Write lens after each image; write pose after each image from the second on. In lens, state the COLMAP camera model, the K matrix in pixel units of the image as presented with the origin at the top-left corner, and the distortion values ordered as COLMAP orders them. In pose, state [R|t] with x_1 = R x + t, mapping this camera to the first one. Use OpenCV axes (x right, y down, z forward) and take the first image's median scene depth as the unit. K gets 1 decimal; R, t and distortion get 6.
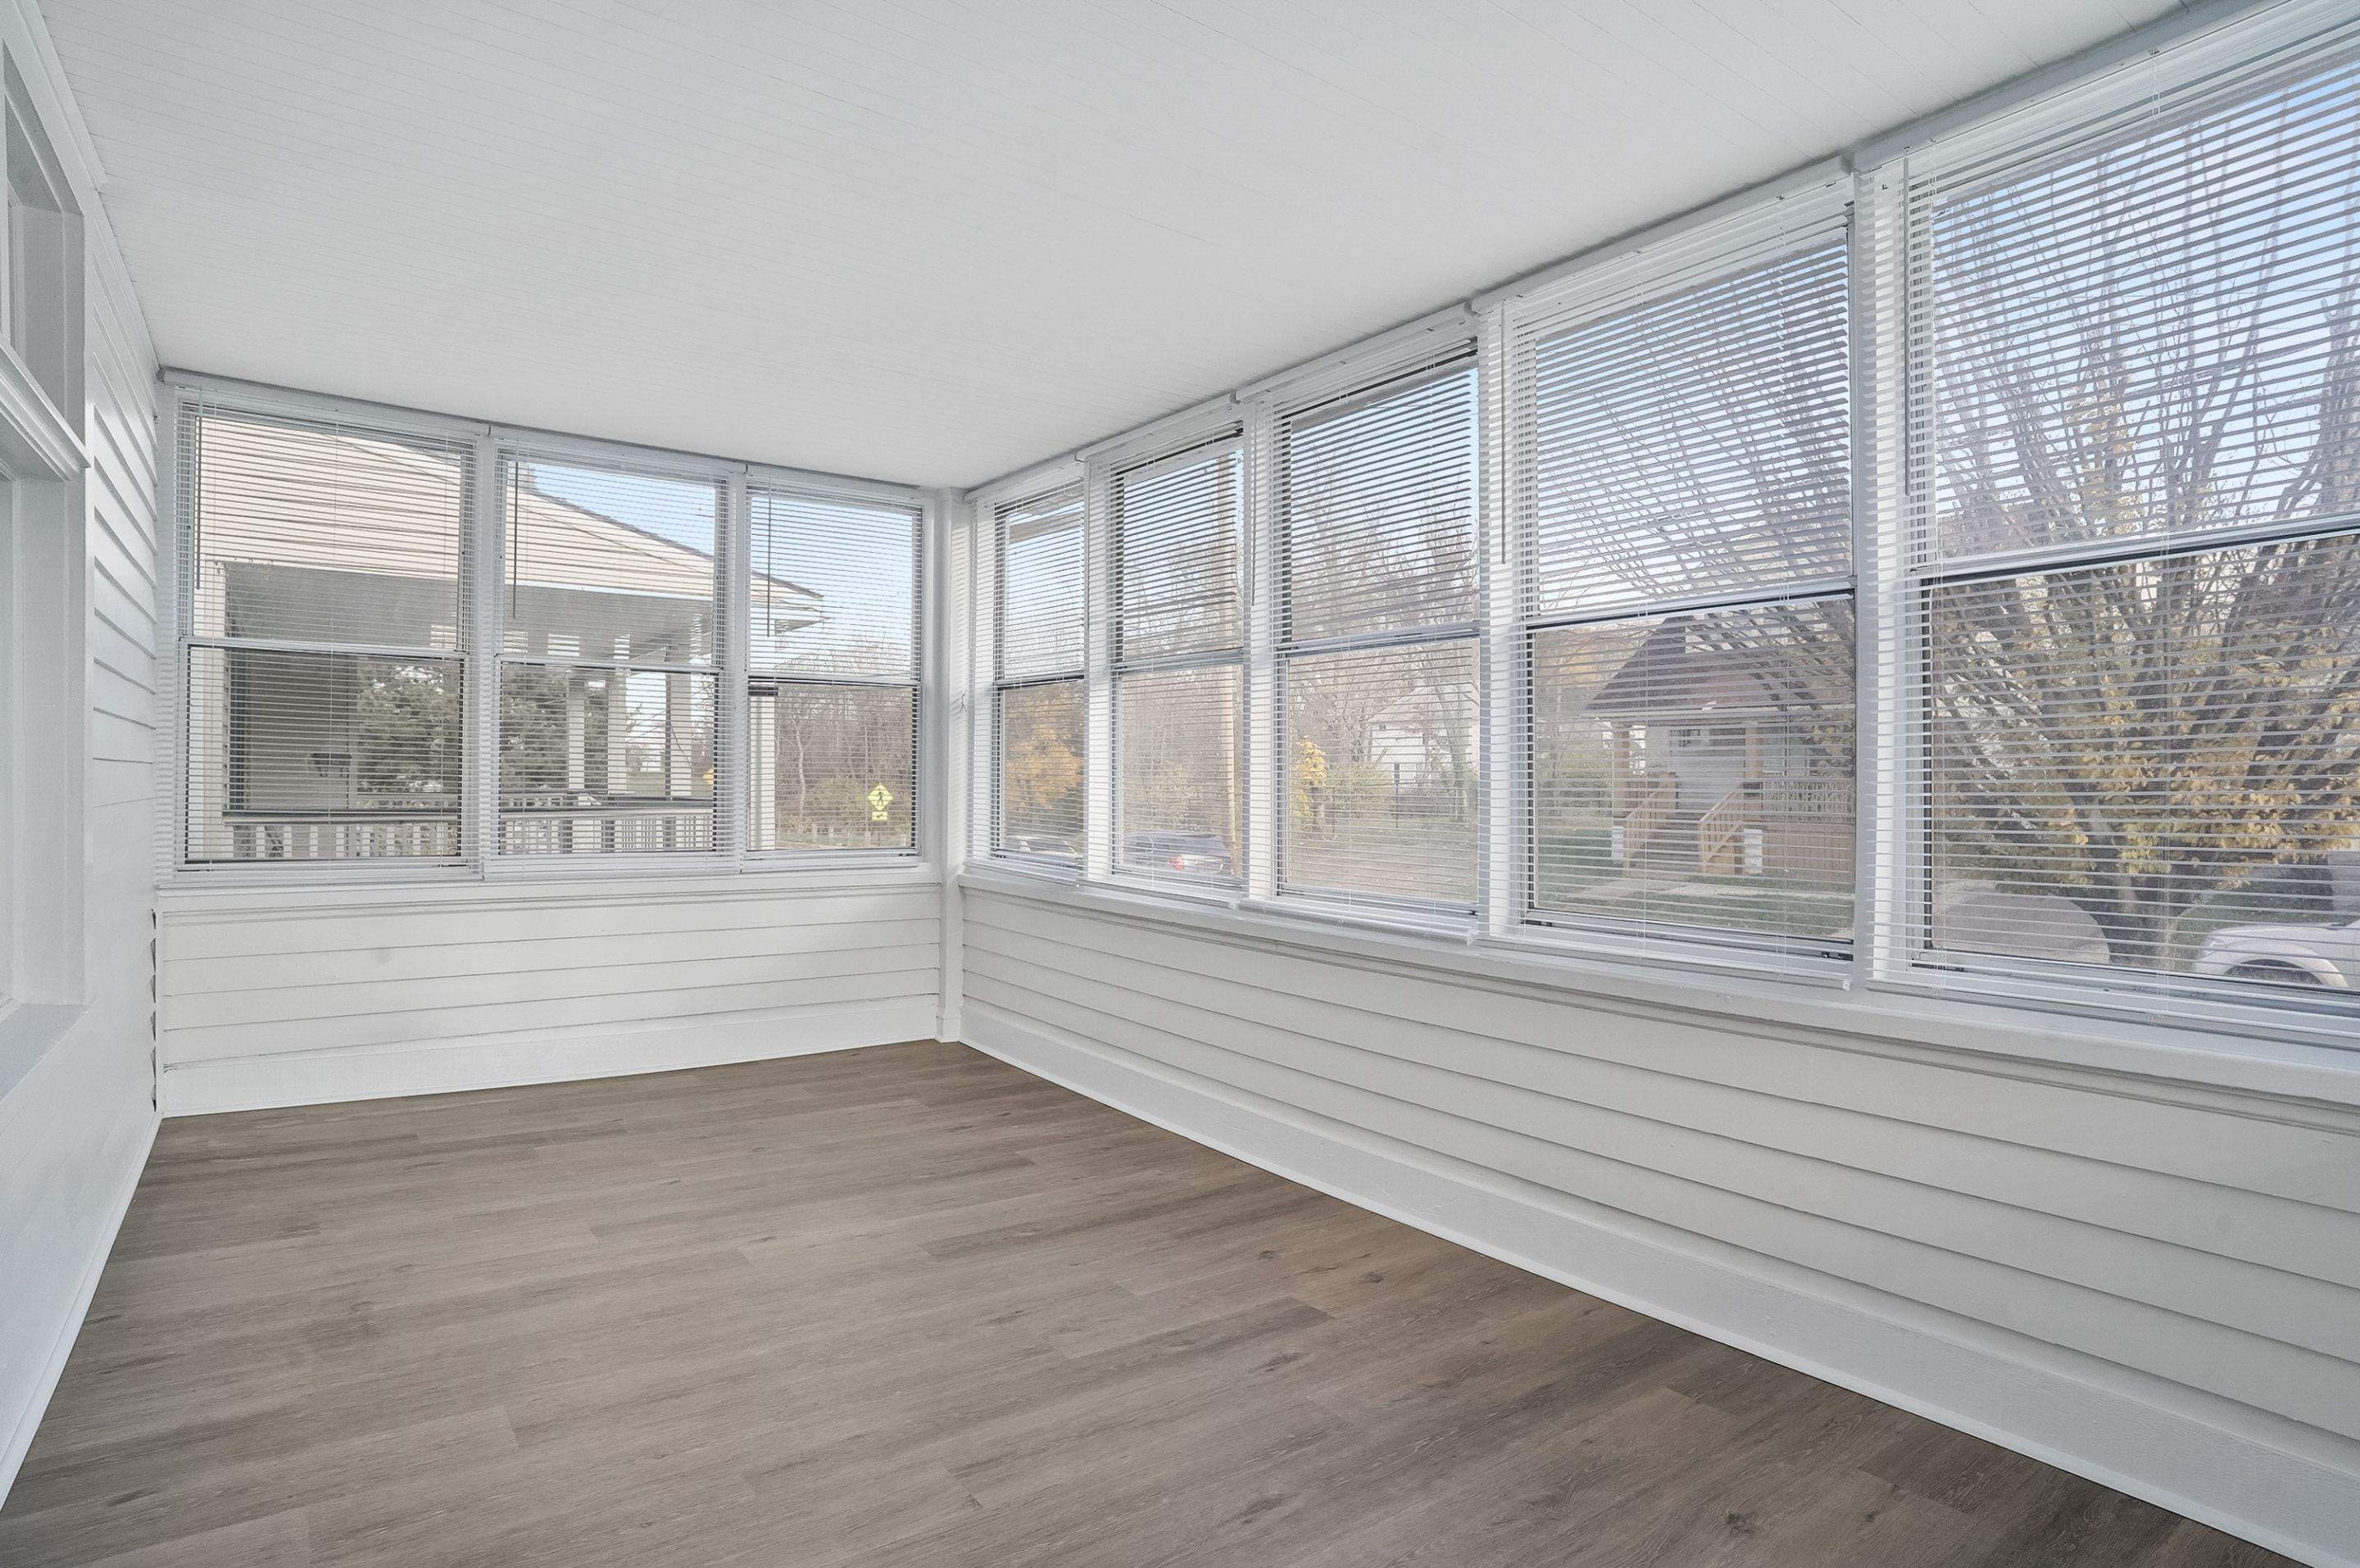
lens RADIAL K [[1285.6, 0, 1180.9], [0, 1285.6, 781.0], [0, 0, 1]] dist [-0.027109, -0.000173]
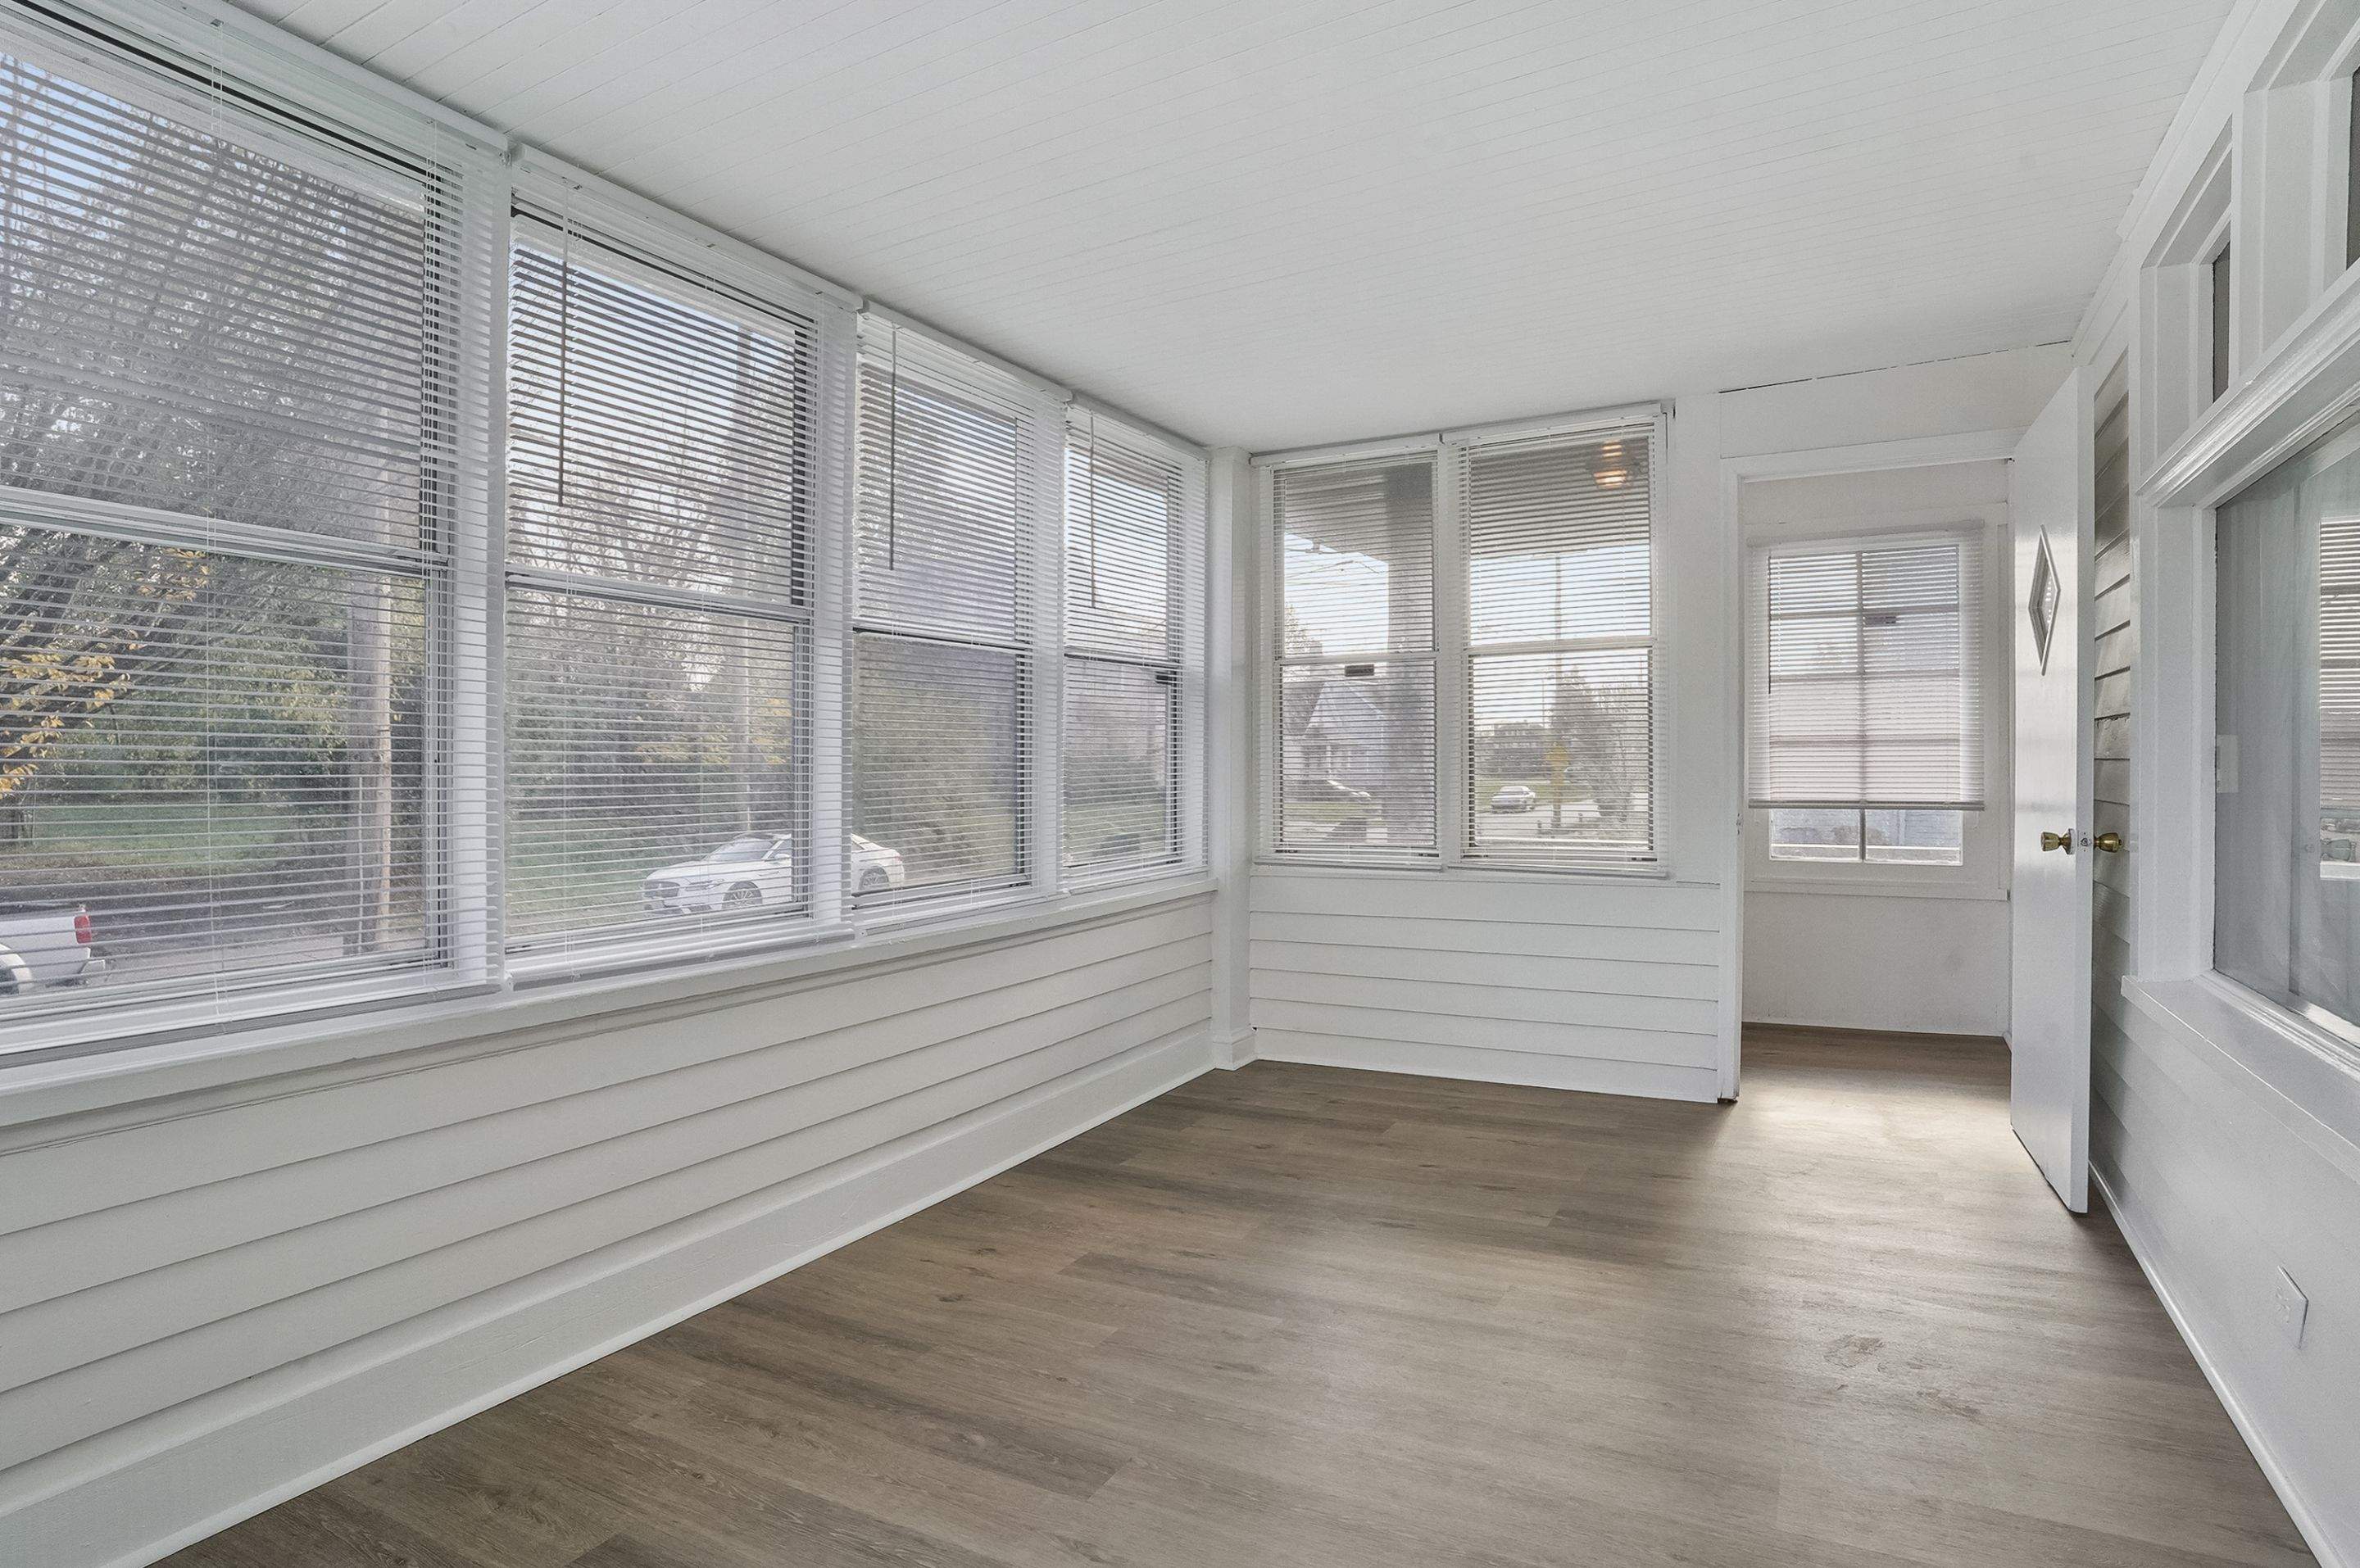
lens RADIAL K [[1243.6, 0, 1184.3], [0, 1243.6, 780.1], [0, 0, 1]] dist [-0.063988, 0.033427]
pose [[-0.435993, -0.006448, 0.899927, -0.807546], [0.005086, 0.999941, 0.009629, -0.004673], [-0.899936, 0.008775, -0.435935, 1.266801]]
